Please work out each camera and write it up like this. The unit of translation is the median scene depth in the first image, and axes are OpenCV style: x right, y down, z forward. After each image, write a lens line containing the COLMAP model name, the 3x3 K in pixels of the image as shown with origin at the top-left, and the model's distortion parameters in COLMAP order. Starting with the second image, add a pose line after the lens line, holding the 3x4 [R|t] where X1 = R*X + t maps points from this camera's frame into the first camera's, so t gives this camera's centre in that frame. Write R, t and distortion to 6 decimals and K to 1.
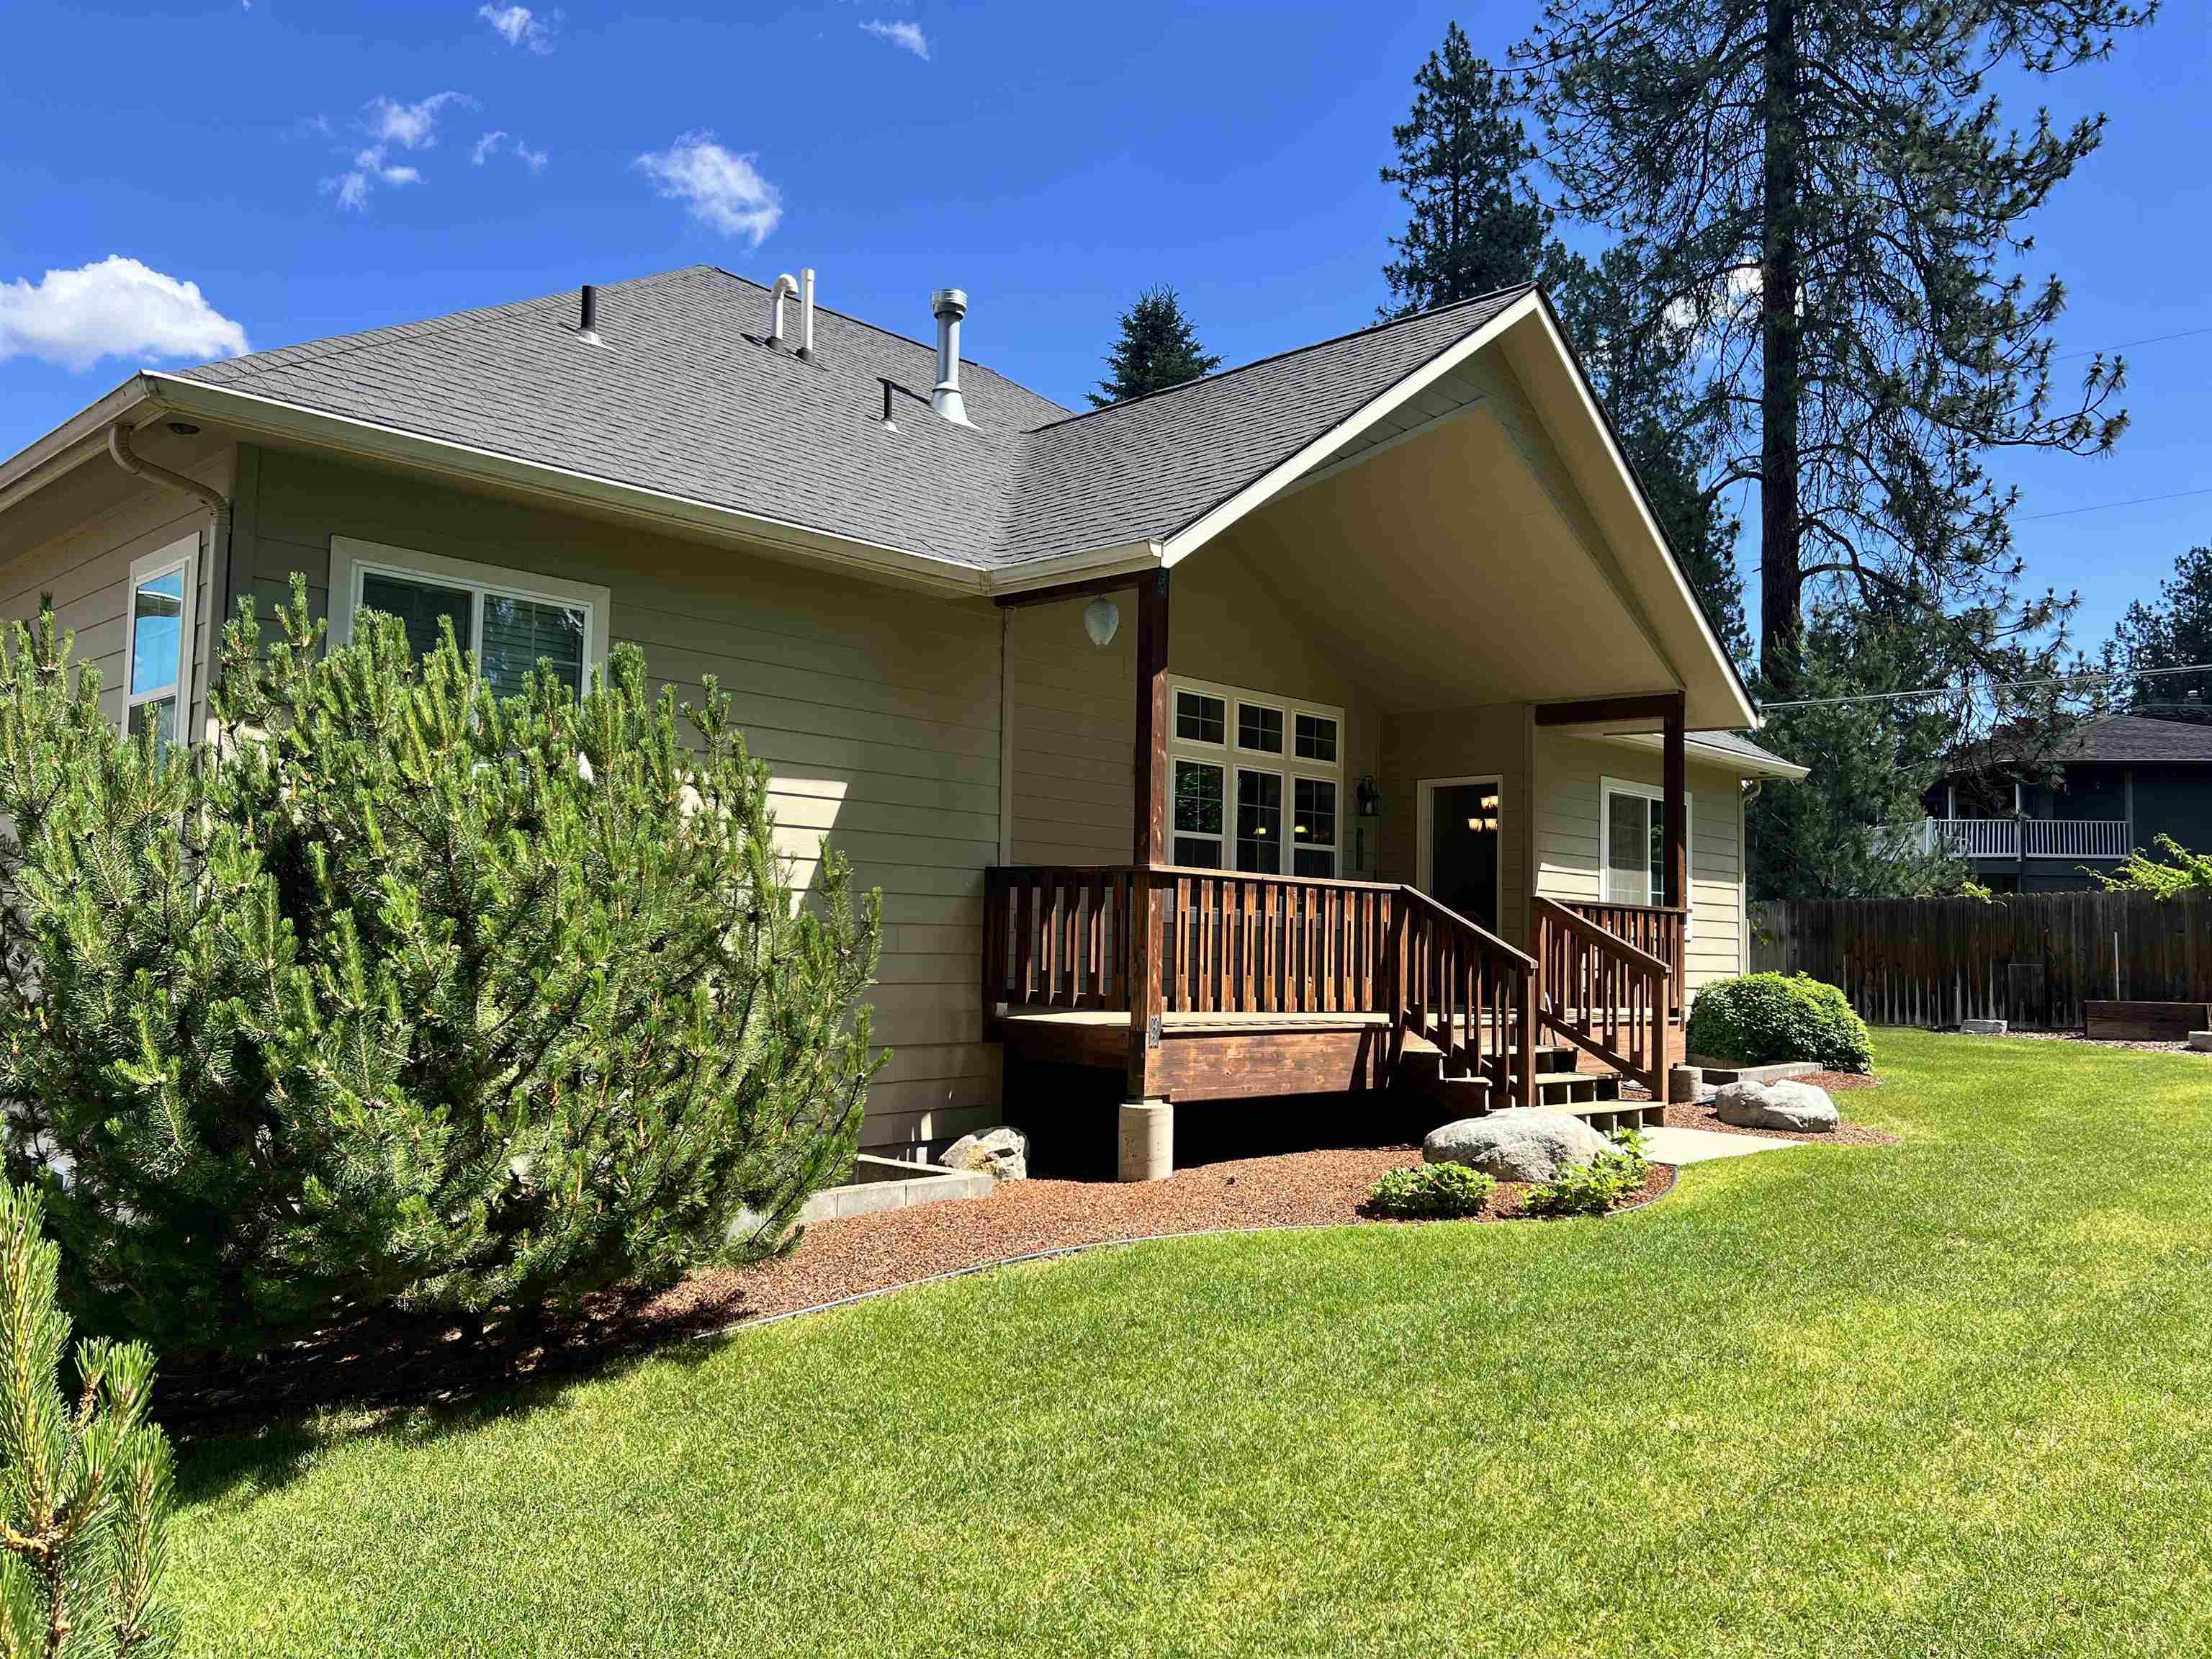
lens RADIAL K [[1655.5, 0, 1099.2], [0, 1655.5, 836.0], [0, 0, 1]] dist [0.083760, -0.091627]
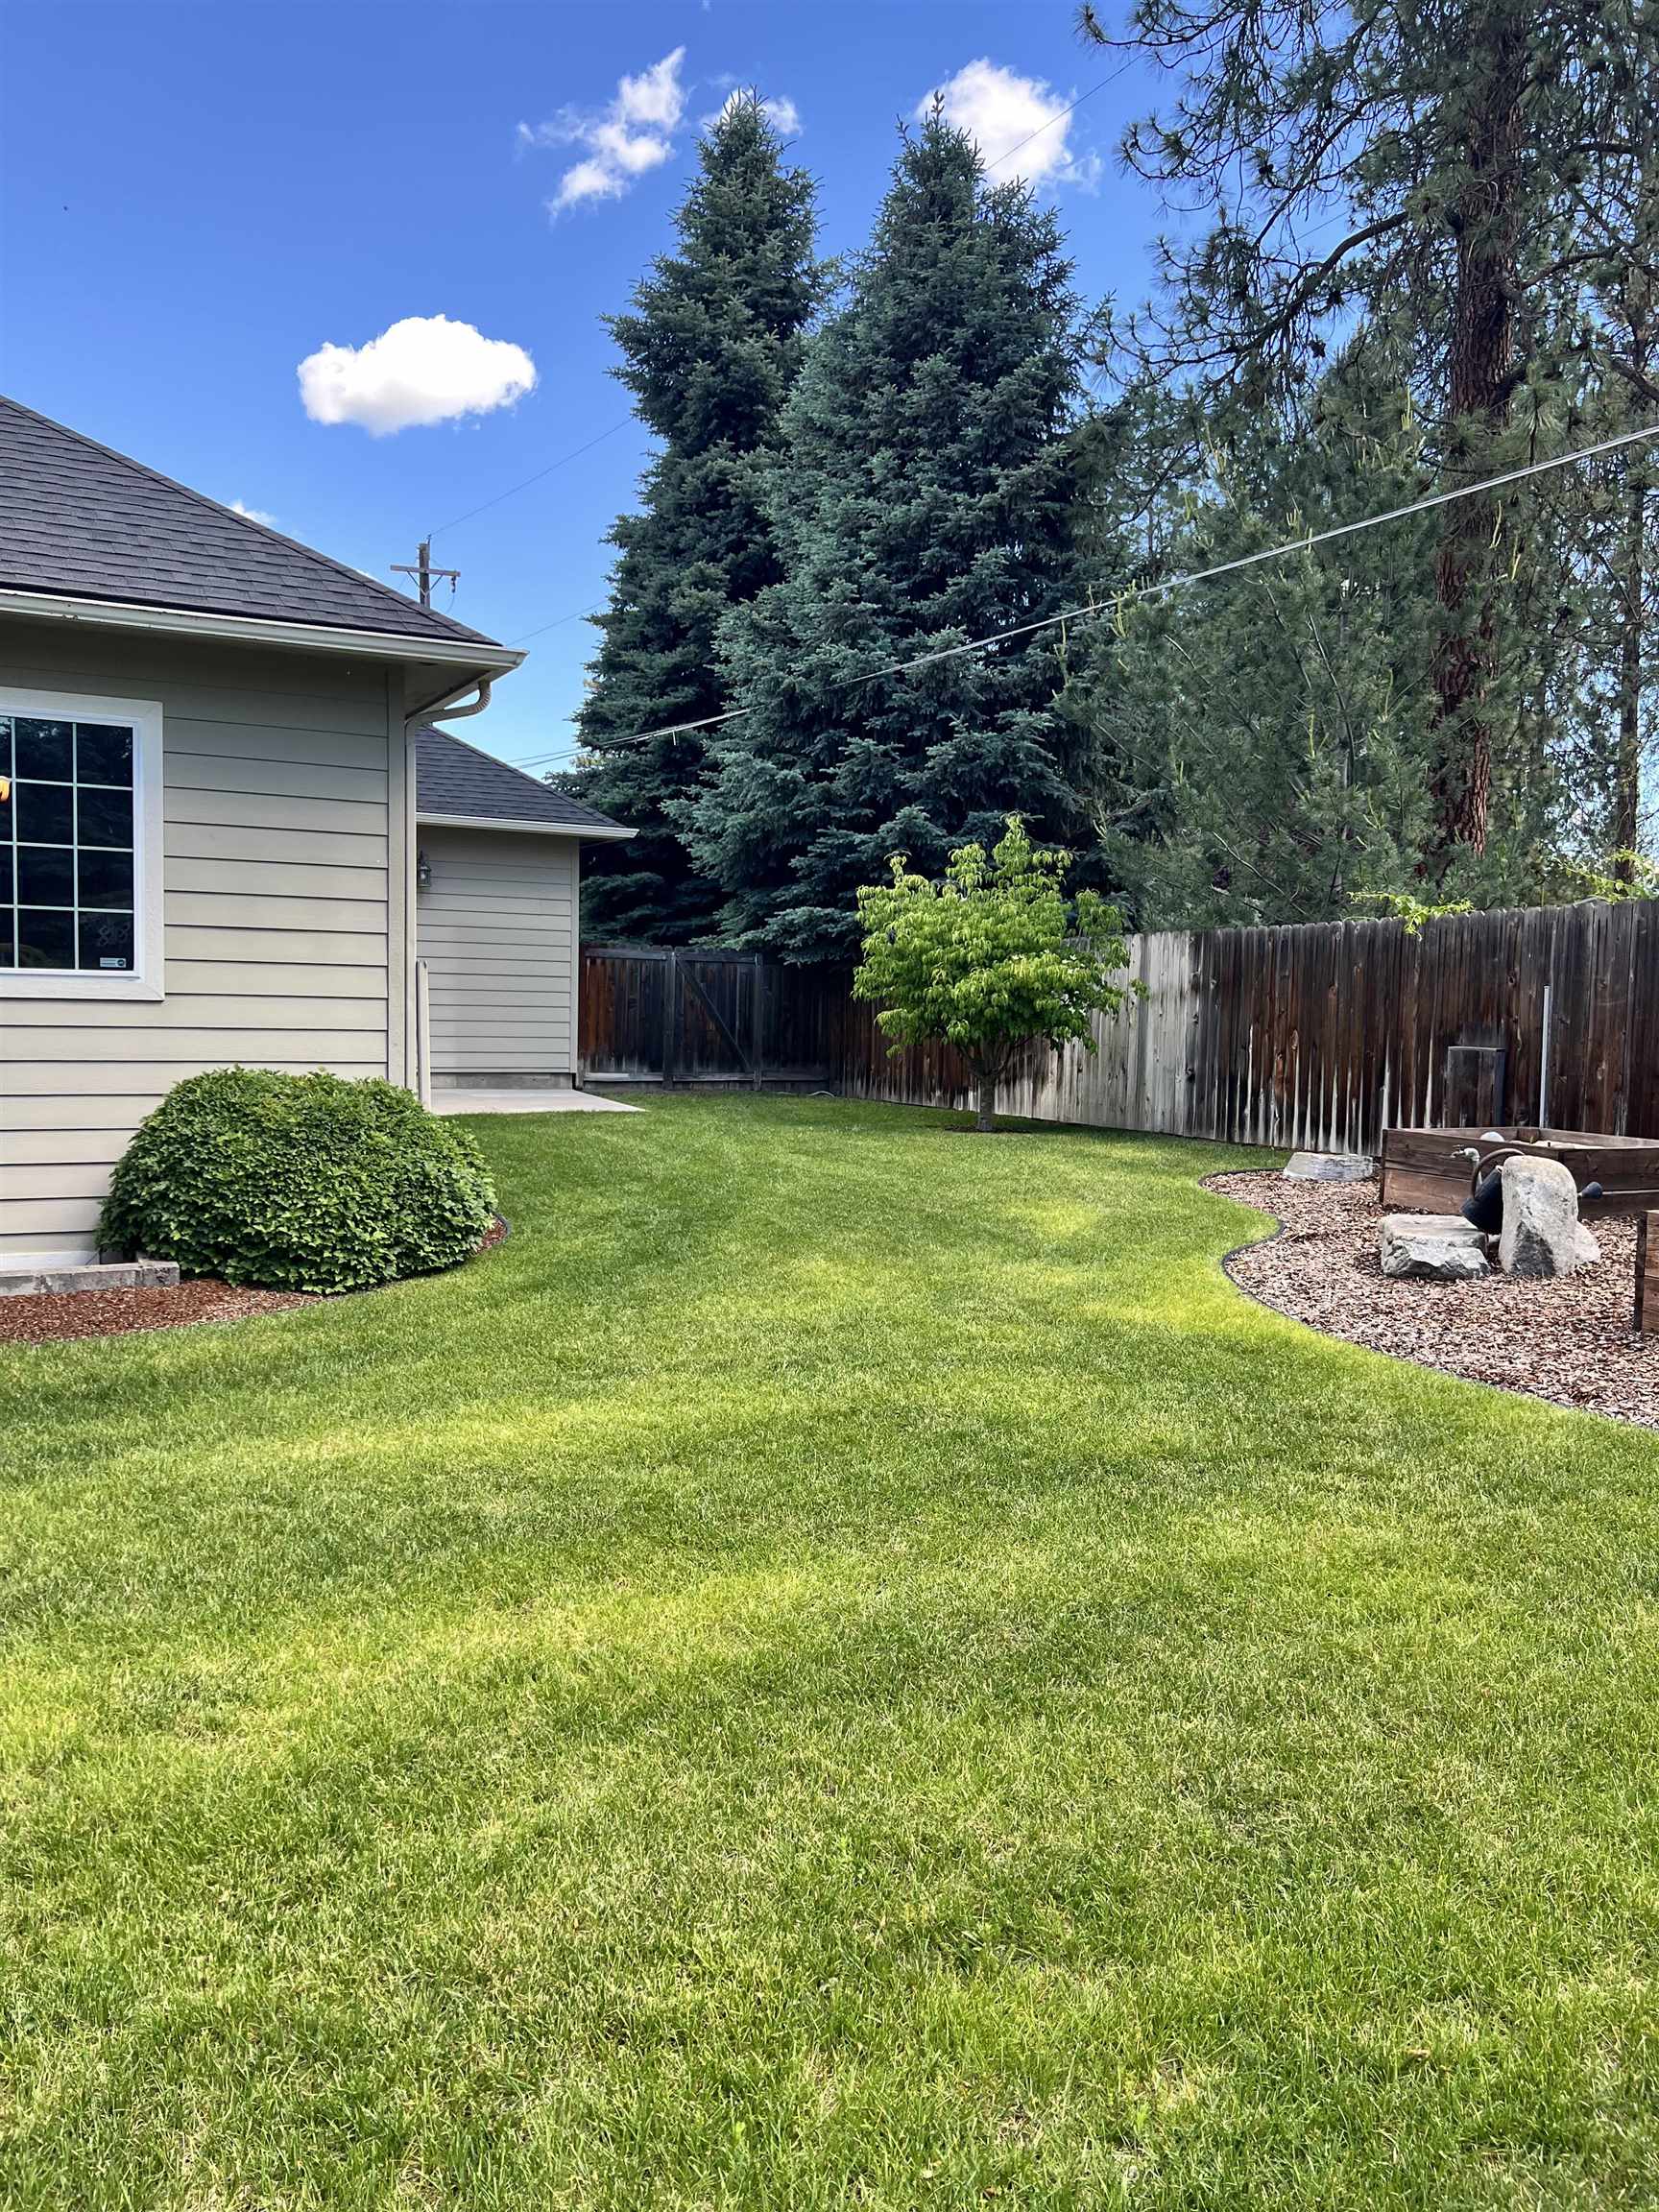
lens RADIAL K [[1684.5, 0, 829.5], [0, 1684.5, 1106.0], [0, 0, 1]] dist [0.001482, -0.006282]
pose [[0.940995, 0.025587, -0.337453, 0.813778], [0.018553, 0.991738, 0.126933, 0.038528], [0.337913, -0.125703, 0.932745, 0.677977]]
